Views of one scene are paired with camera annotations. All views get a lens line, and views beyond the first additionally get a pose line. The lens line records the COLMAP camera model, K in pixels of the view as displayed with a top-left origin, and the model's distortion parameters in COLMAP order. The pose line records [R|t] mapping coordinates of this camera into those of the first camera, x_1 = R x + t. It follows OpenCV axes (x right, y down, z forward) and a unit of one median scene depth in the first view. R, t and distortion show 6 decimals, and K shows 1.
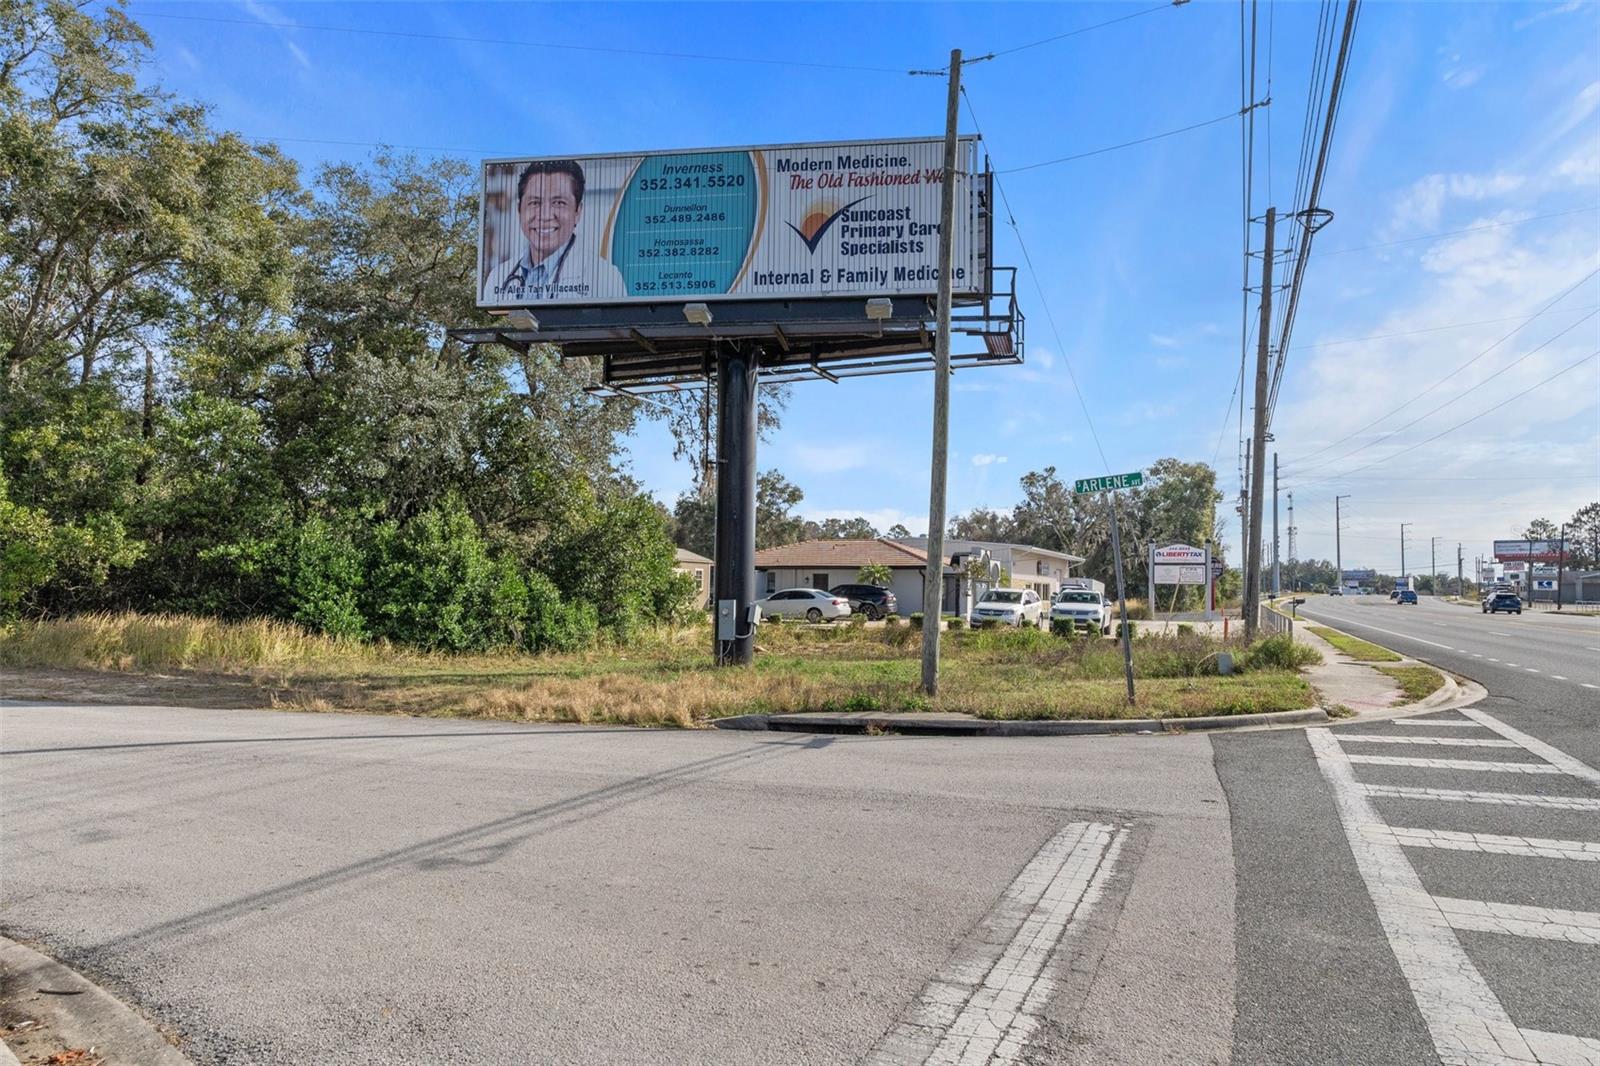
lens RADIAL K [[973.4, 0, 802.2], [0, 973.4, 526.6], [0, 0, 1]] dist [0.000340, 0.000415]
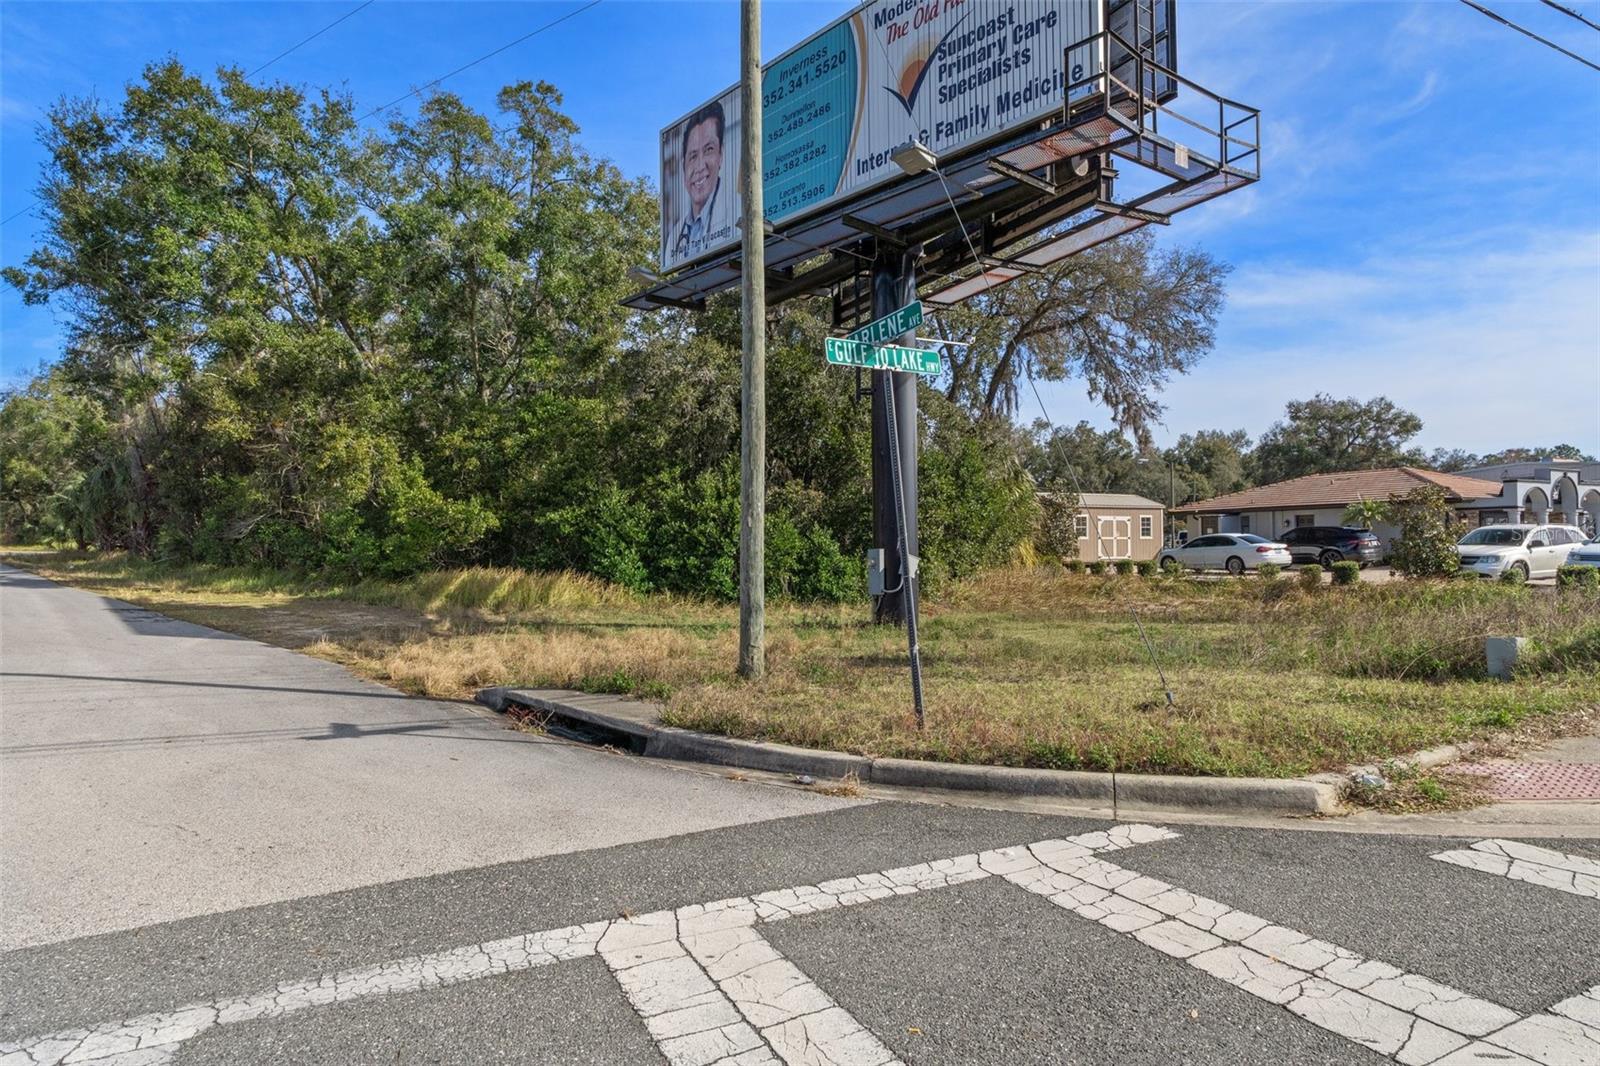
lens RADIAL K [[877.0, 0, 800.2], [0, 877.0, 530.1], [0, 0, 1]] dist [-0.005251, -0.001084]
pose [[0.771318, -0.032396, -0.635625, 0.368976], [0.063343, 0.997653, 0.026018, 0.033421], [0.633290, -0.060330, 0.771560, 0.349808]]
